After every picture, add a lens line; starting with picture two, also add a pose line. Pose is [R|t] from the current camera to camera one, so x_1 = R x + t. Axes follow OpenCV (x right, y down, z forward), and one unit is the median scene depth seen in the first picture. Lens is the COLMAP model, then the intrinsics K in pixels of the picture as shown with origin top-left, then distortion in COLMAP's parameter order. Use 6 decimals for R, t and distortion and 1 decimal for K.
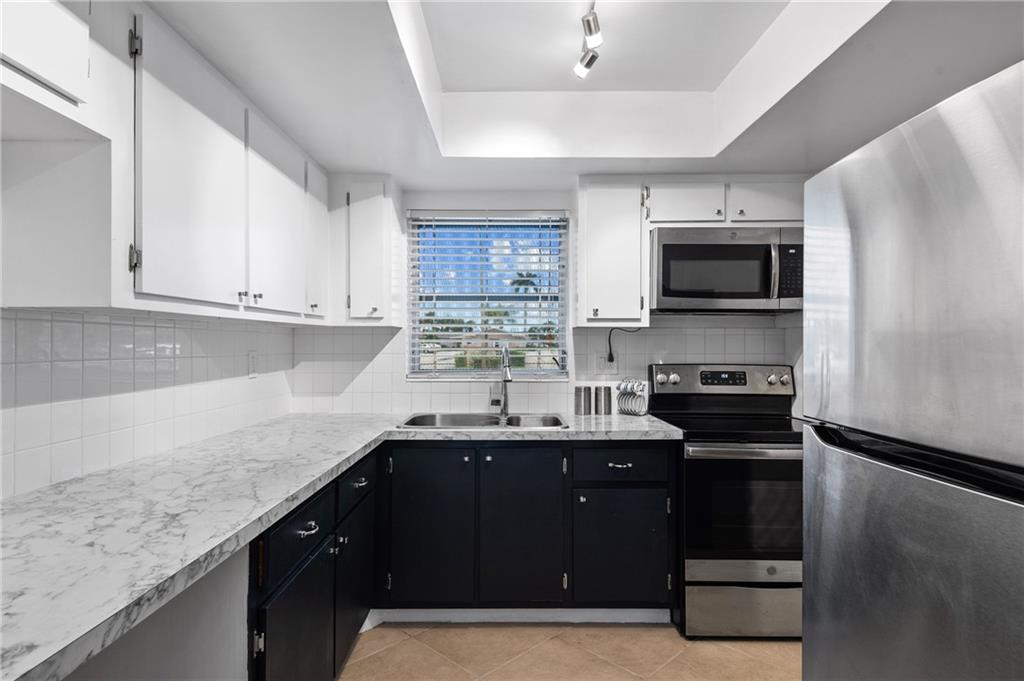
lens RADIAL K [[552.1, 0, 508.8], [0, 552.1, 326.0], [0, 0, 1]] dist [0.039556, -0.036688]
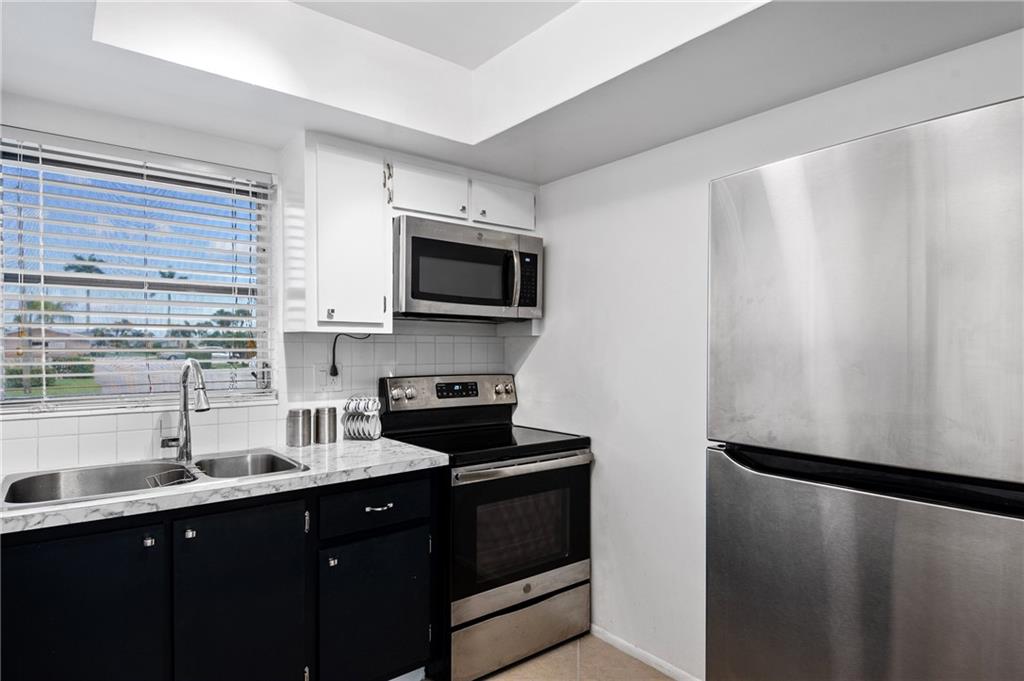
lens RADIAL K [[564.4, 0, 511.2], [0, 564.4, 345.7], [0, 0, 1]] dist [0.047514, -0.034177]
pose [[0.783697, 0.003453, 0.621134, -0.136466], [-0.021359, 0.999543, 0.021393, -0.002154], [-0.620777, -0.030032, 0.783412, 0.217459]]
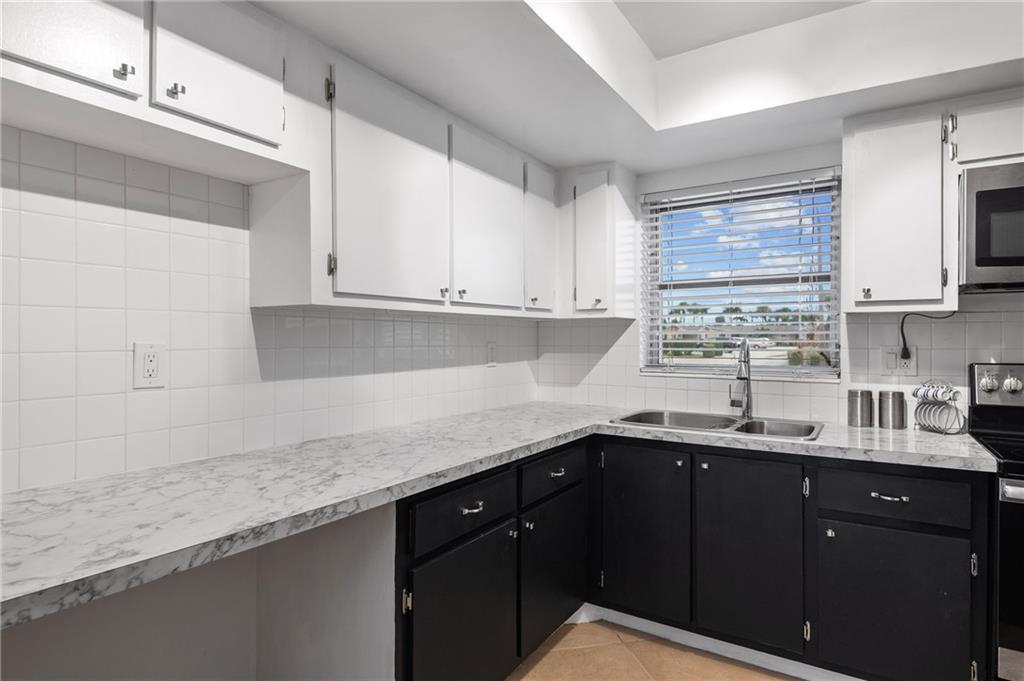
lens RADIAL K [[552.1, 0, 508.8], [0, 552.1, 326.0], [0, 0, 1]] dist [0.039556, -0.036688]
pose [[0.841923, -0.013348, -0.539432, 0.153931], [0.018217, 0.999827, 0.003692, 0.008467], [0.539290, -0.012935, 0.842021, 0.084345]]
